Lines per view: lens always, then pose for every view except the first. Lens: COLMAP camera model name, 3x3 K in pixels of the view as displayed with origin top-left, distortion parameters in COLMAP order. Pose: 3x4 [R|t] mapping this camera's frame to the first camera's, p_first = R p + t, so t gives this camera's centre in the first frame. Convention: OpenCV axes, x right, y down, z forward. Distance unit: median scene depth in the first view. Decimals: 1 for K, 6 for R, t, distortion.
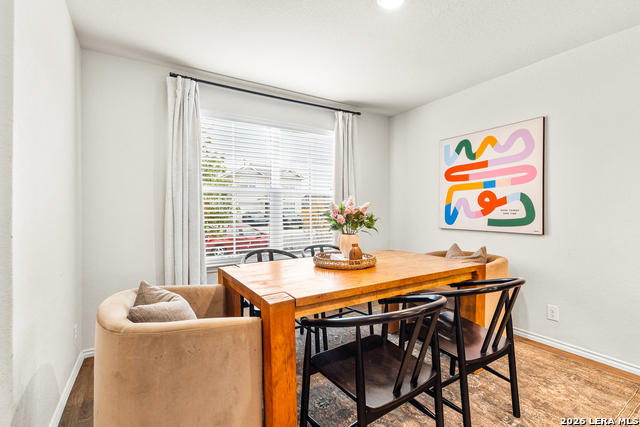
lens RADIAL K [[290.8, 0, 321.1], [0, 290.8, 216.5], [0, 0, 1]] dist [0.002561, 0.000510]
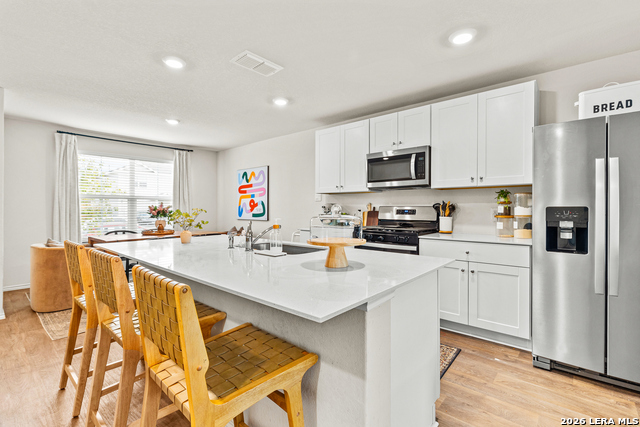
lens RADIAL K [[290.8, 0, 315.5], [0, 290.8, 212.7], [0, 0, 1]] dist [0.002561, 0.000510]
pose [[0.958038, -0.001964, 0.286635, 0.421885], [0.005065, 0.999936, -0.010079, 0.024501], [-0.286597, 0.011108, 0.957987, -1.013884]]
